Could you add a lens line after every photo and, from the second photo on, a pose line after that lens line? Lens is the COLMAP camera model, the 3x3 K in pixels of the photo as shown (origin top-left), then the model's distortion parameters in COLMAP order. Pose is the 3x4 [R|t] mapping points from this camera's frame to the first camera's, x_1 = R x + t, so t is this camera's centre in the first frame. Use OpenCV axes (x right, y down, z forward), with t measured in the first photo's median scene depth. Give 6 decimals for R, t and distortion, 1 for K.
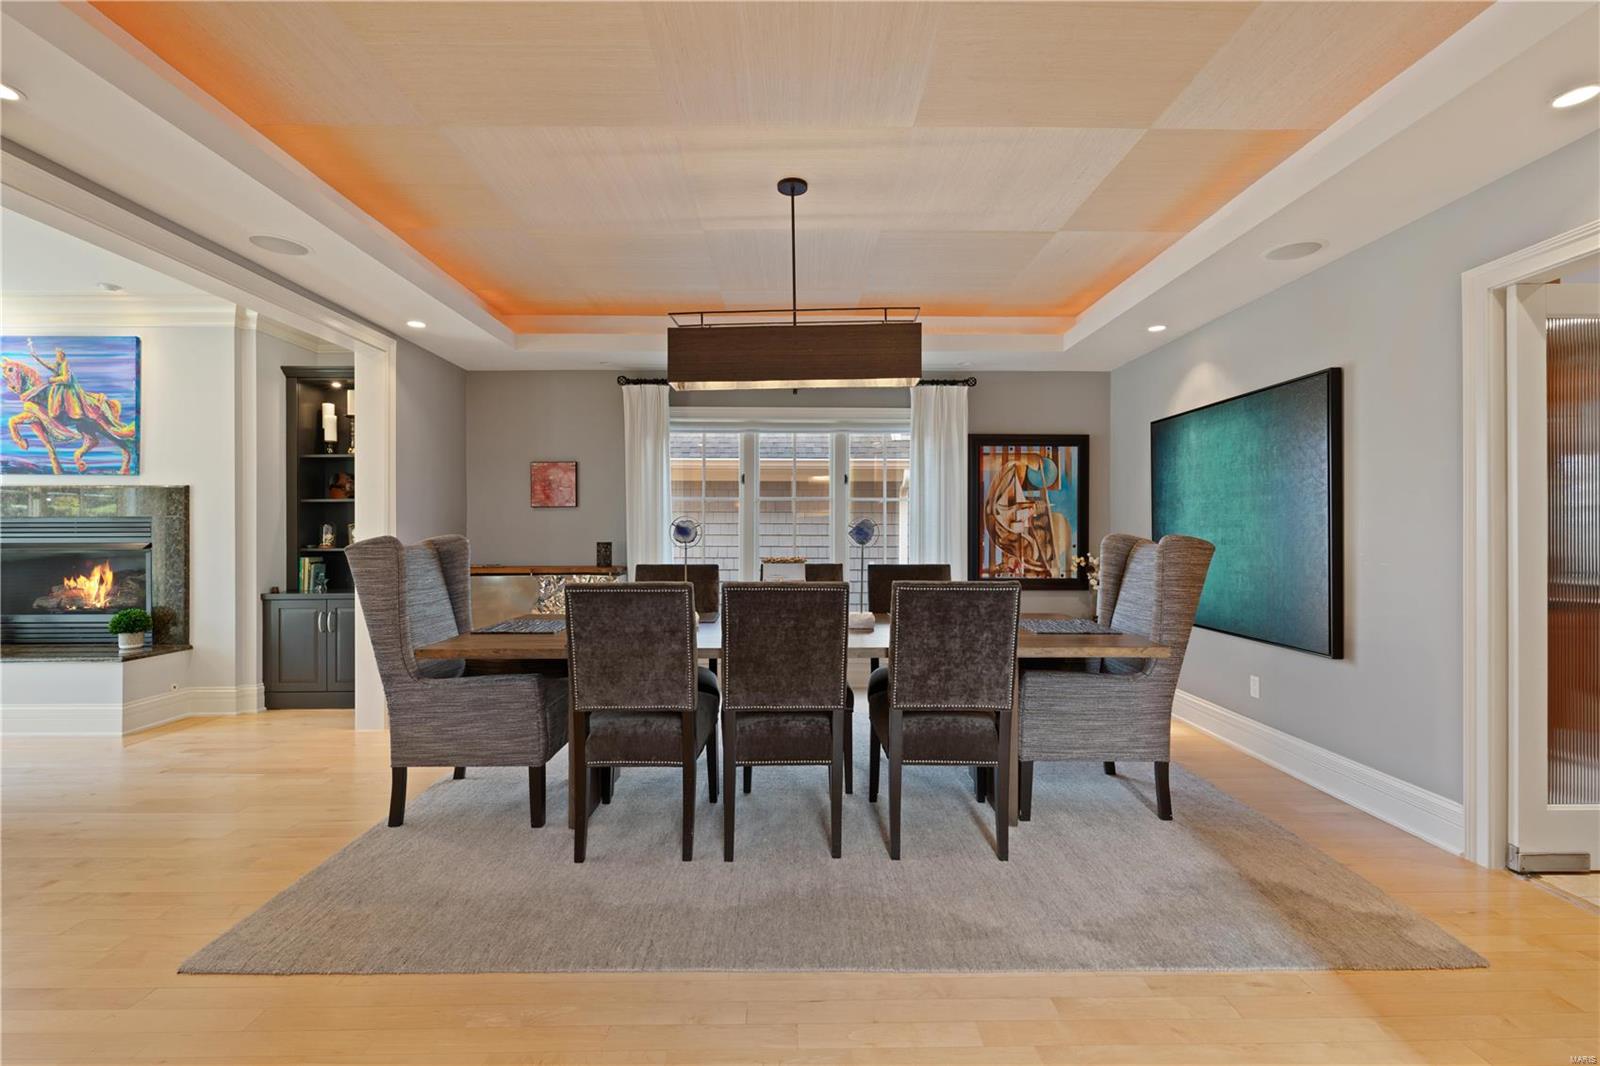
lens RADIAL K [[713.1, 0, 803.0], [0, 713.1, 542.1], [0, 0, 1]] dist [-0.003921, -0.000323]
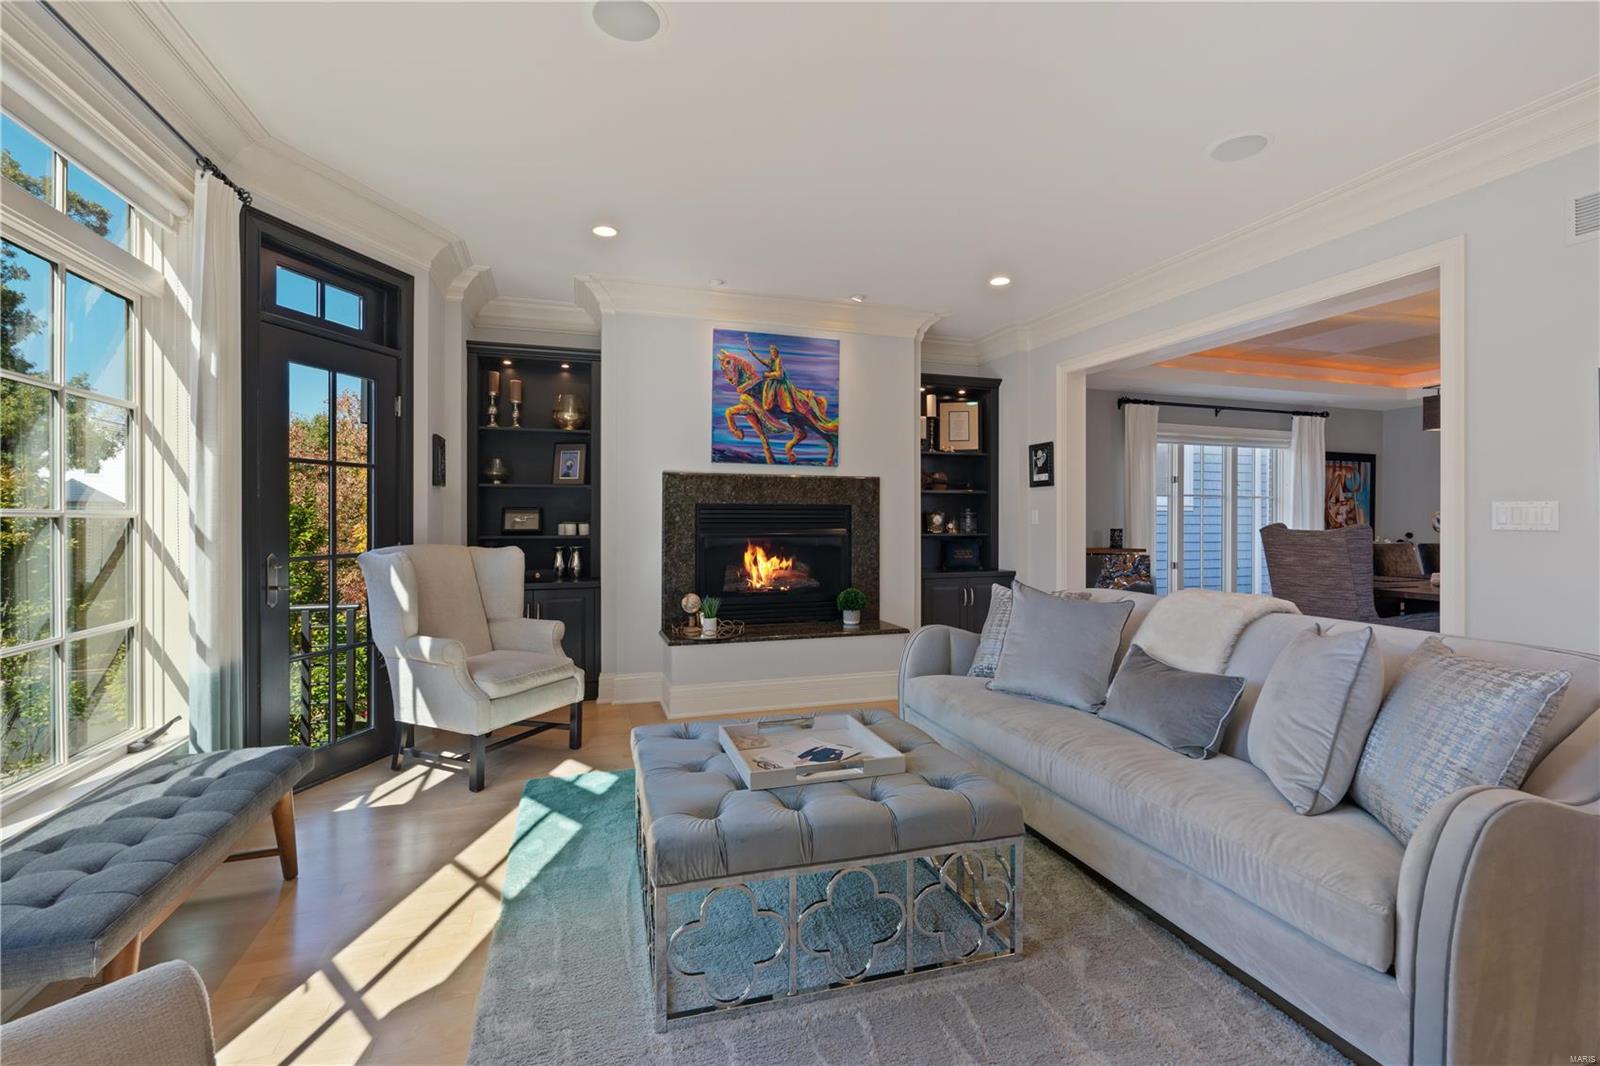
lens RADIAL K [[708.5, 0, 779.1], [0, 708.5, 523.8], [0, 0, 1]] dist [-0.003450, -0.000306]
pose [[0.956316, 0.003234, 0.292316, -1.347244], [-0.001344, 0.999977, -0.006668, 0.000718], [-0.292331, 0.005984, 0.956298, -0.014652]]
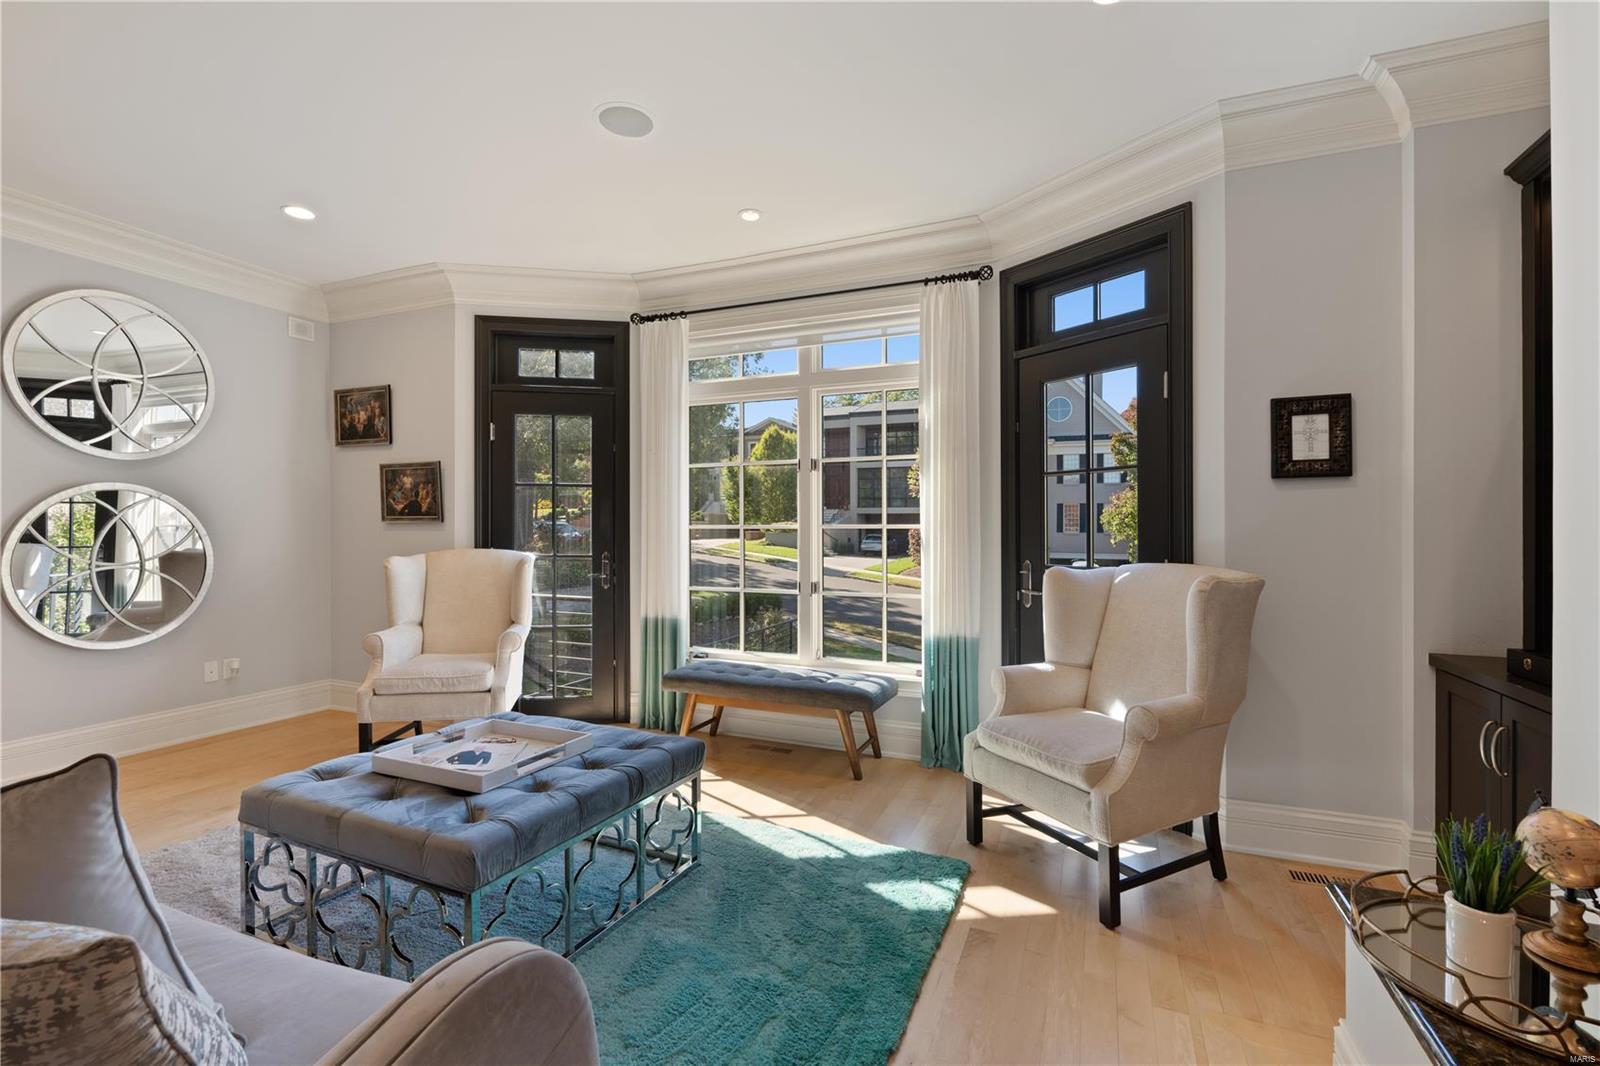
lens RADIAL K [[727.8, 0, 787.6], [0, 727.8, 534.3], [0, 0, 1]] dist [-0.001708, -0.000133]
pose [[-0.400007, 0.001133, -0.916511, -0.825911], [-0.008719, 0.999949, 0.005042, -0.005378], [0.916471, 0.010007, -0.399977, 0.794272]]
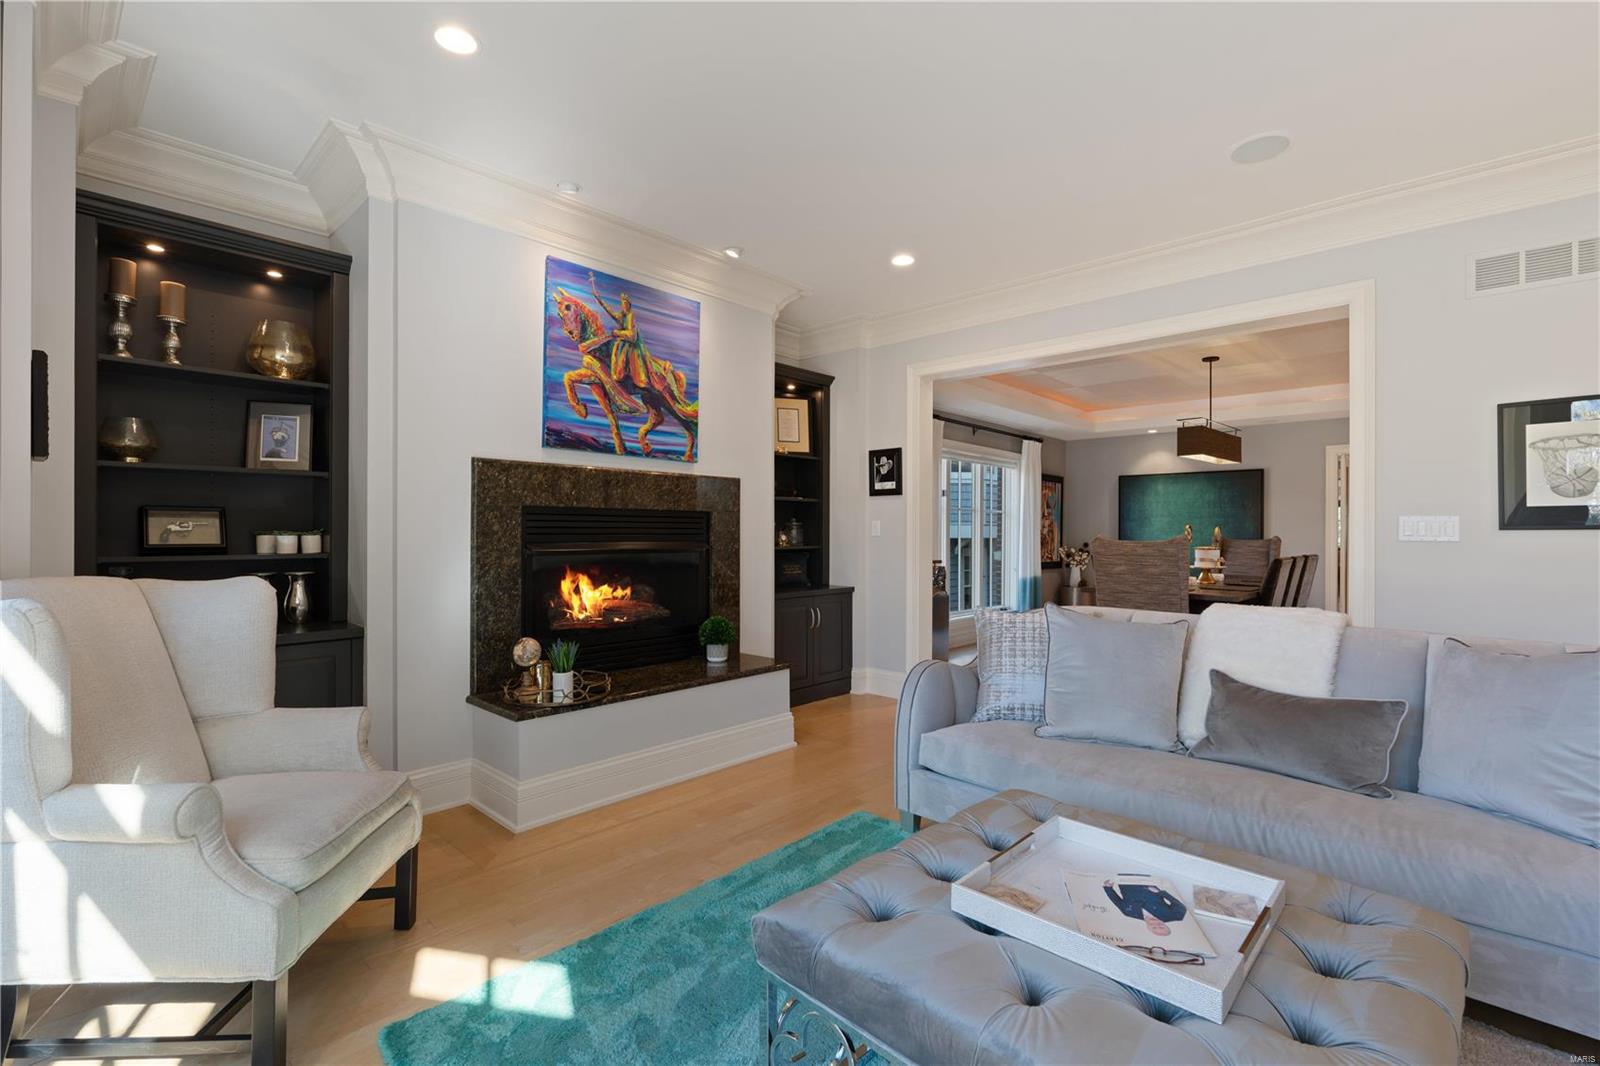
lens RADIAL K [[724.3, 0, 794.9], [0, 724.3, 536.2], [0, 0, 1]] dist [-0.000492, -0.000483]
pose [[0.689981, 0.002989, 0.723821, -1.496763], [0.001343, 0.999984, -0.005409, -0.000554], [-0.723826, 0.004704, 0.689967, 0.309522]]
